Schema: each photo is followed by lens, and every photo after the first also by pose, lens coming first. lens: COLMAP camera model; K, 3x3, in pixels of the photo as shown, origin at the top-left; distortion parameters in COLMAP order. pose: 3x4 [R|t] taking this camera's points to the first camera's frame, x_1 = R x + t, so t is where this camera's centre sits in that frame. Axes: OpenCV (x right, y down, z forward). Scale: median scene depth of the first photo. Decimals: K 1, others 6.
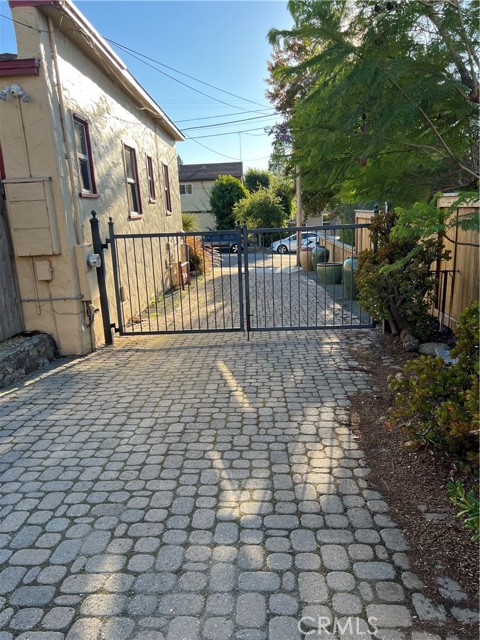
lens RADIAL K [[474.3, 0, 236.6], [0, 474.3, 322.8], [0, 0, 1]] dist [0.004161, -0.009388]
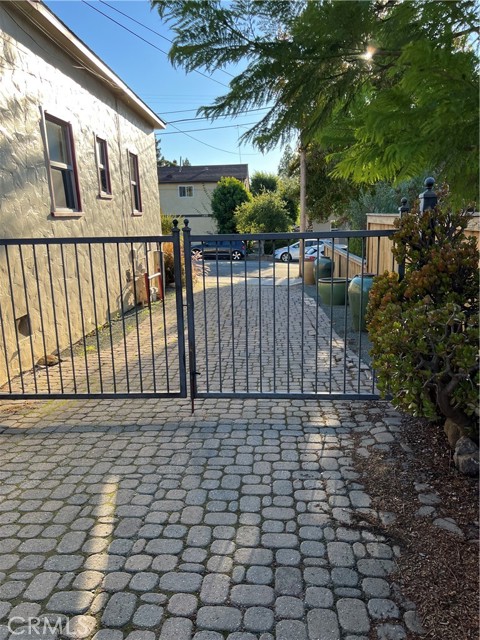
lens RADIAL K [[474.3, 0, 242.0], [0, 474.3, 318.4], [0, 0, 1]] dist [0.004161, -0.009388]
pose [[0.999728, 0.022441, -0.006280, 0.056364], [-0.022560, 0.999554, -0.019571, -0.047471], [0.005838, 0.019707, 0.999789, 0.234037]]
